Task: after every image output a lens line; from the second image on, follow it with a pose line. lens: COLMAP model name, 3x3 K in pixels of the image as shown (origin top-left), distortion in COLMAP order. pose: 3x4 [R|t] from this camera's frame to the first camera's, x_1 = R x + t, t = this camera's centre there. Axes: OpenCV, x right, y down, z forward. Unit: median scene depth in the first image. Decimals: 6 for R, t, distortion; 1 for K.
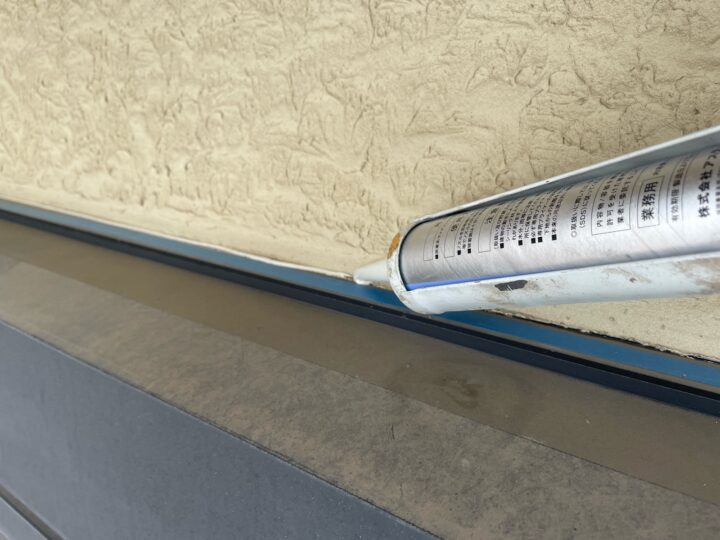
lens RADIAL K [[547.7, 0, 356.4], [0, 547.7, 273.6], [0, 0, 1]] dist [0.069015, -0.099731]
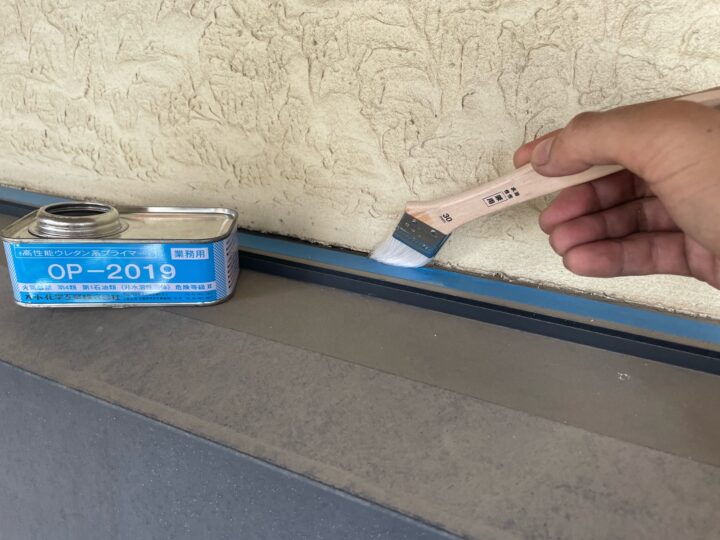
lens RADIAL K [[547.7, 0, 362.1], [0, 547.7, 272.2], [0, 0, 1]] dist [0.069015, -0.099731]
pose [[0.985725, -0.045928, 0.161976, 0.363507], [0.032292, 0.995786, 0.085834, 0.080988], [-0.165235, -0.079378, 0.983055, -0.189178]]
